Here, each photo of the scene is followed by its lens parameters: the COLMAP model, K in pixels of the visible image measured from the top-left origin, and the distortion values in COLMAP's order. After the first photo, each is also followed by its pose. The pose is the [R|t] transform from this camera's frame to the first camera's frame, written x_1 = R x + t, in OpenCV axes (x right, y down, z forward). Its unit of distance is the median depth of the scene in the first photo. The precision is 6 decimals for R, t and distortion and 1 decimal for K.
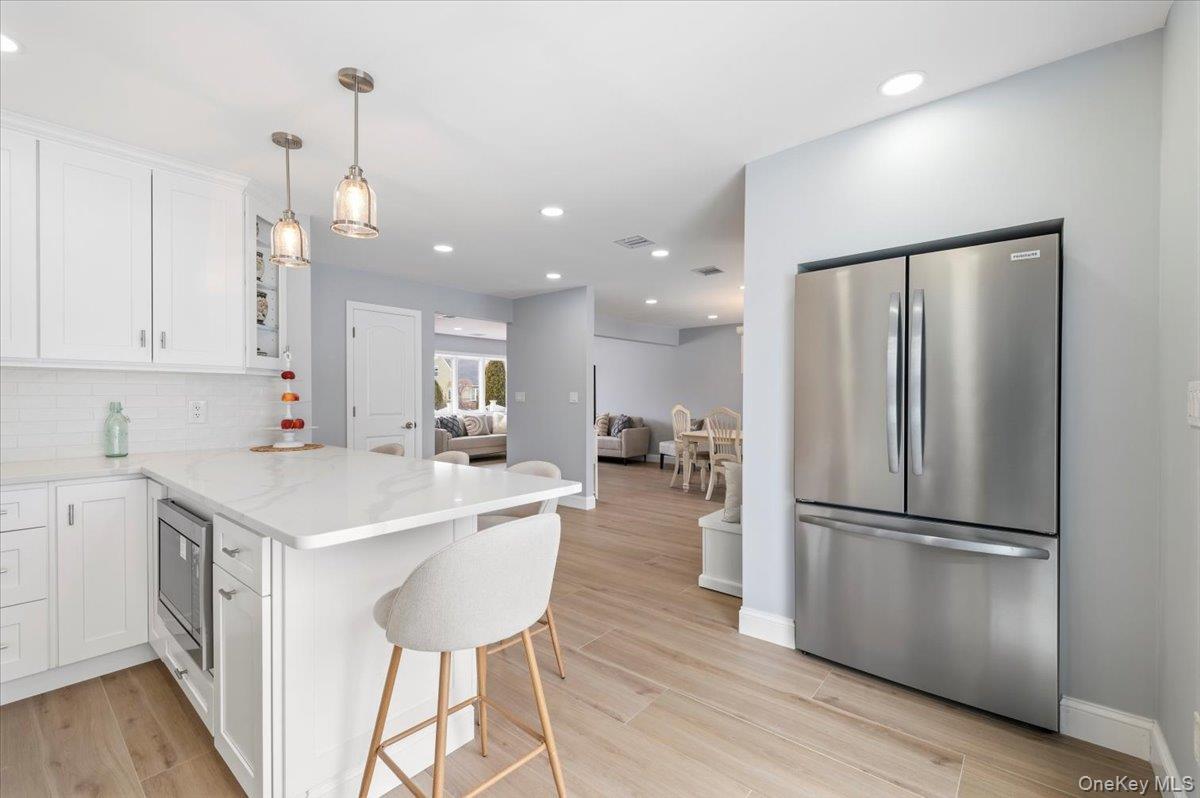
lens RADIAL K [[508.8, 0, 601.3], [0, 508.8, 399.4], [0, 0, 1]] dist [0.012849, -0.005430]
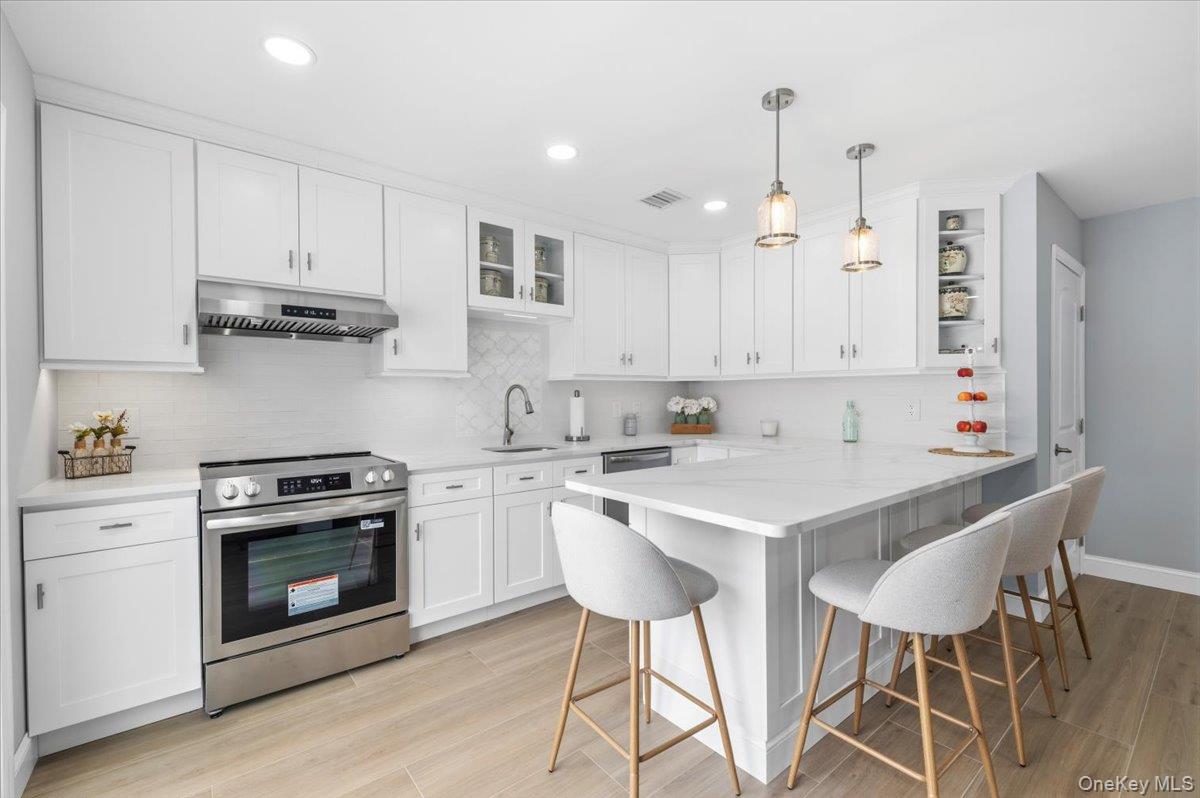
lens RADIAL K [[508.8, 0, 601.2], [0, 508.8, 398.8], [0, 0, 1]] dist [0.012849, -0.005430]
pose [[-0.213663, 0.004283, -0.976898, 0.414911], [0.002876, 0.999989, 0.003756, -0.005579], [0.976903, -0.002007, -0.213673, 0.564672]]
